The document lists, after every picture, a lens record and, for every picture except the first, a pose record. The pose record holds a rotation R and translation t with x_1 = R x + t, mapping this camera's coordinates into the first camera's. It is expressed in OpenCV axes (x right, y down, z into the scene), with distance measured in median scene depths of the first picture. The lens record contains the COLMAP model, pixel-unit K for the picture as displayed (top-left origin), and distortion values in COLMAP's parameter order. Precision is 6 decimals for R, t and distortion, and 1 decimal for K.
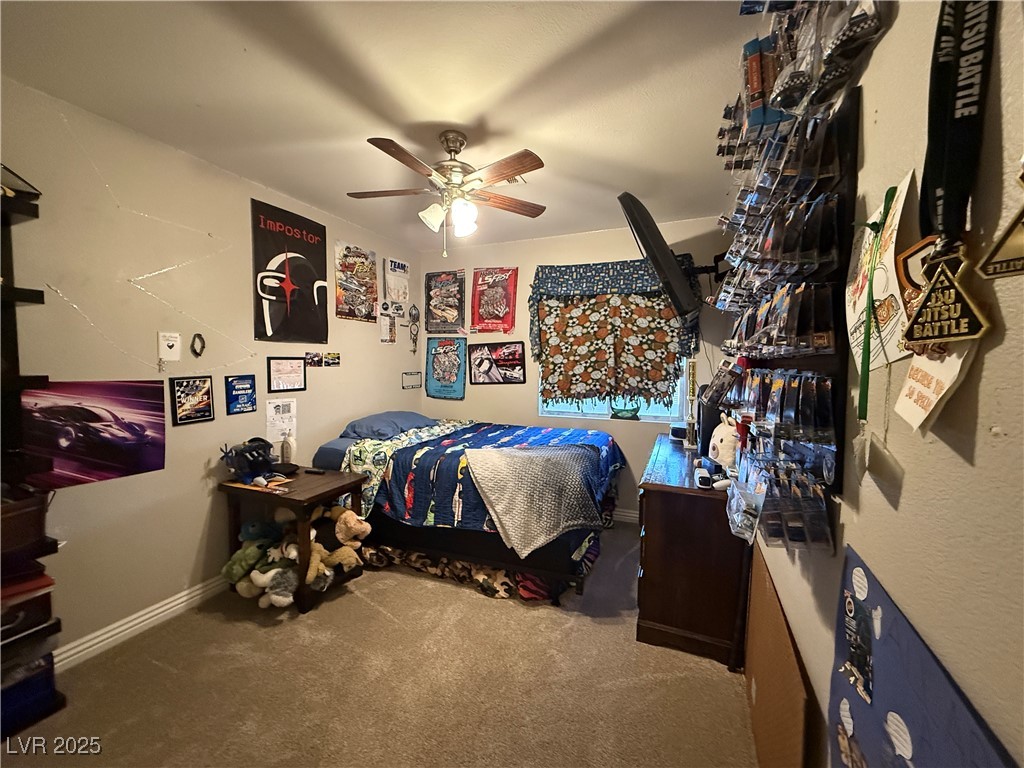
lens RADIAL K [[406.8, 0, 507.6], [0, 406.8, 382.6], [0, 0, 1]] dist [0.003222, 0.000007]
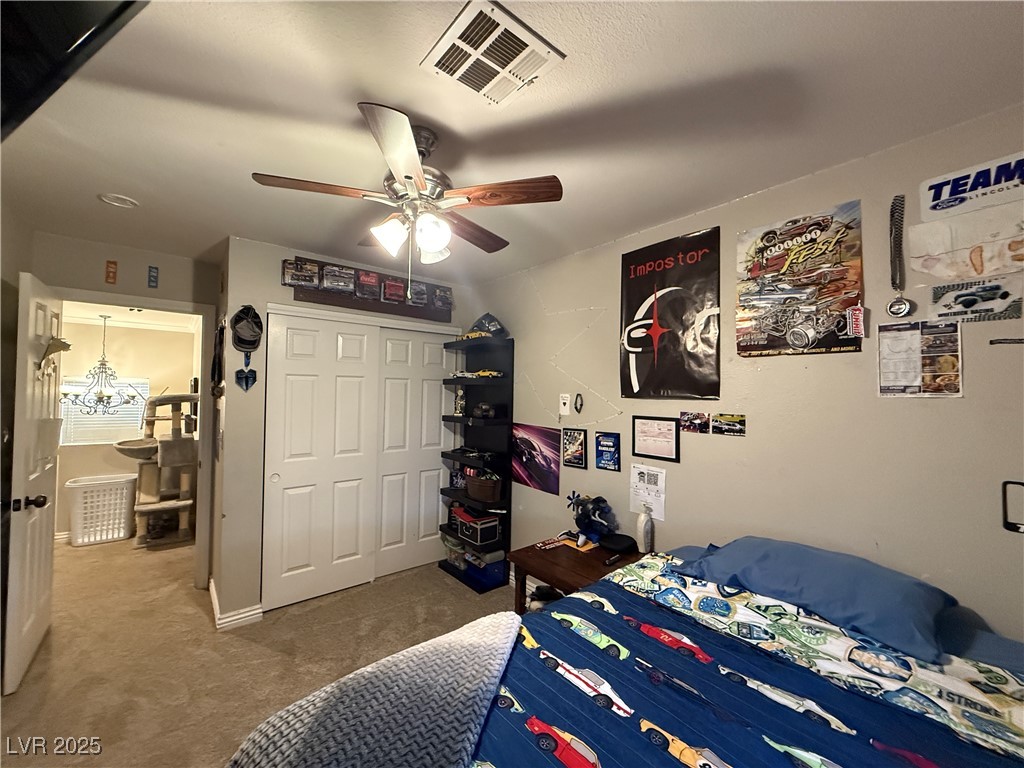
lens RADIAL K [[406.8, 0, 510.0], [0, 406.8, 382.8], [0, 0, 1]] dist [0.003222, 0.000007]
pose [[-0.453881, -0.034539, -0.890393, 0.346422], [-0.066127, 0.997799, -0.004997, -0.113122], [0.888605, 0.056611, -0.455166, 1.164907]]
